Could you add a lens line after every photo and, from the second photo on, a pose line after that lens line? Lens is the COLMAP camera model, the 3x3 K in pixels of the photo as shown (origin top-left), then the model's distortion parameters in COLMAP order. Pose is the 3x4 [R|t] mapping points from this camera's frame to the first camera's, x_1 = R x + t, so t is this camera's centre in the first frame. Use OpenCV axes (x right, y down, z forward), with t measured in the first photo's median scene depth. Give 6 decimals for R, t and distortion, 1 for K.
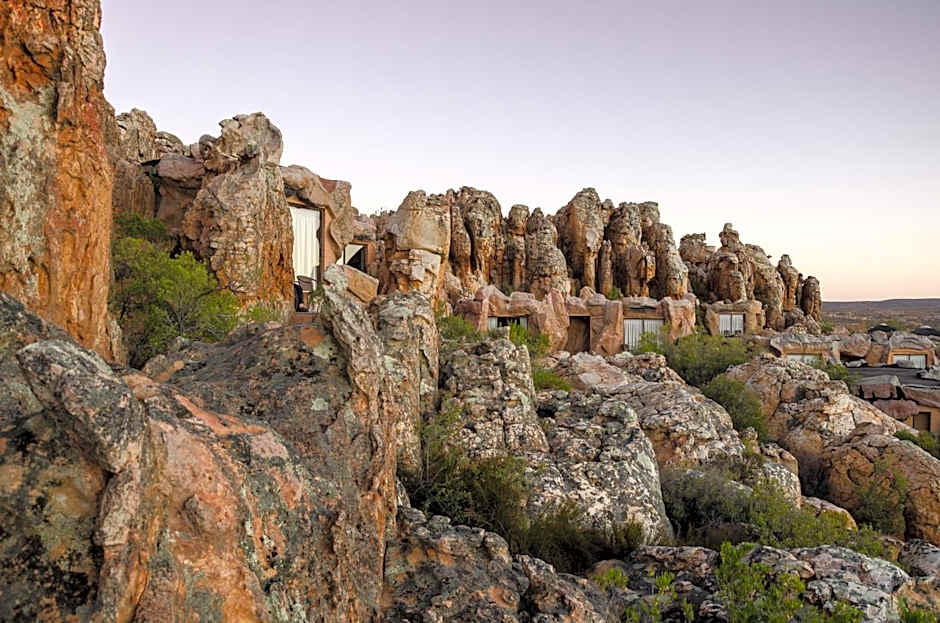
lens RADIAL K [[778.6, 0, 471.8], [0, 778.6, 320.1], [0, 0, 1]] dist [-0.071801, 0.015911]
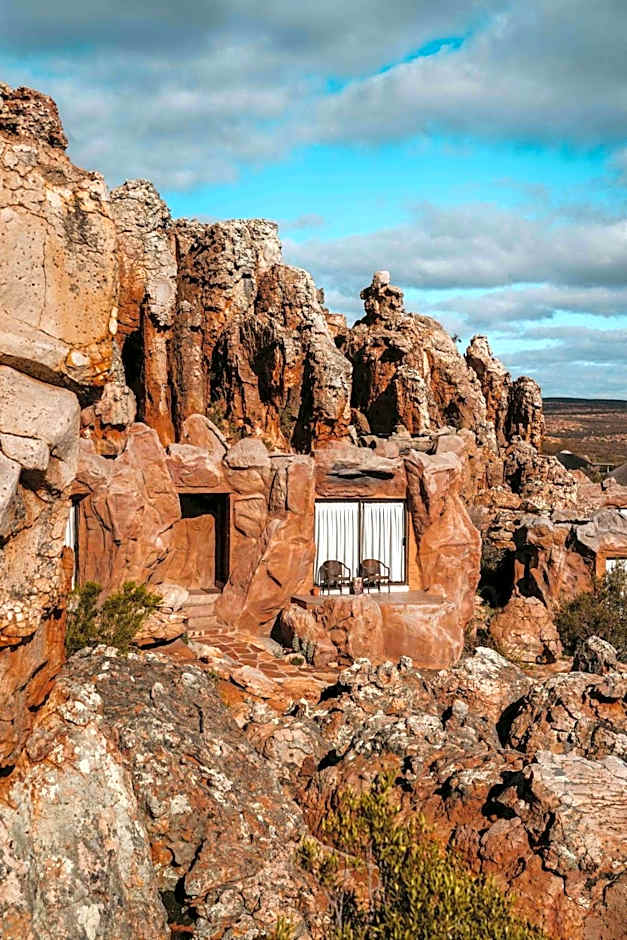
lens RADIAL K [[1317.9, 0, 316.5], [0, 1317.9, 469.9], [0, 0, 1]] dist [0.124663, 0.000000]
pose [[0.929432, -0.012013, 0.368799, -0.088936], [0.000132, 0.999481, 0.032222, -0.060542], [-0.368994, -0.029899, 0.928951, 0.538979]]
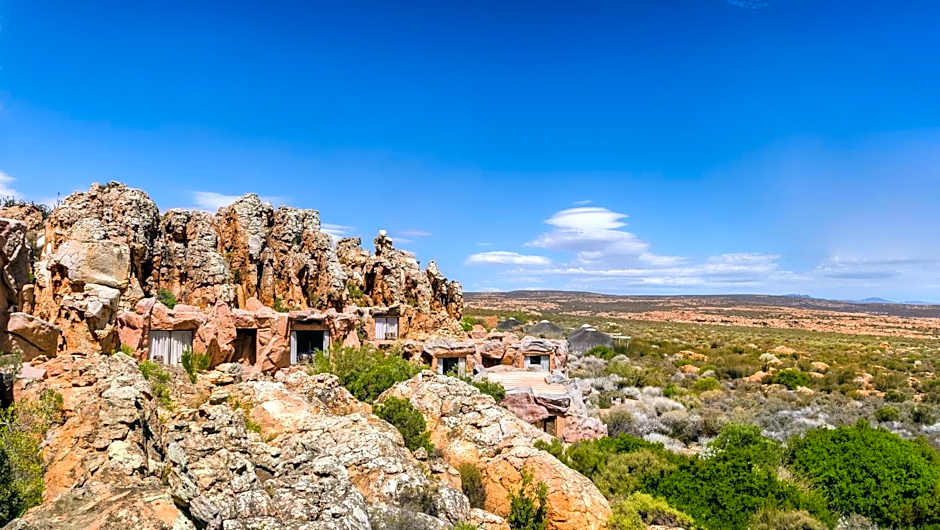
lens RADIAL K [[771.5, 0, 479.6], [0, 771.5, 286.4], [0, 0, 1]] dist [-0.019331, 0.012199]
pose [[0.897803, 0.009248, 0.440300, -0.048132], [0.003277, 0.999612, -0.027677, -0.048154], [-0.440385, 0.026291, 0.897424, -0.052553]]
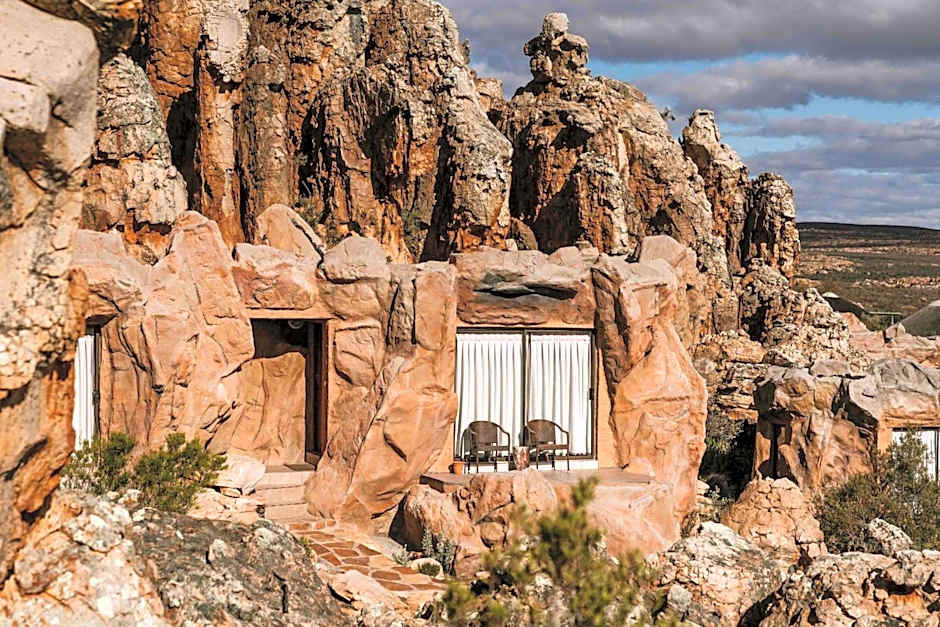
lens RADIAL K [[1972.6, 0, 468.7], [0, 1972.6, 311.2], [0, 0, 1]] dist [0.015557, 0.000000]
pose [[0.927250, -0.006746, 0.374381, -0.086180], [-0.001591, 0.999758, 0.021956, -0.035246], [-0.374438, -0.020954, 0.927015, 0.548622]]
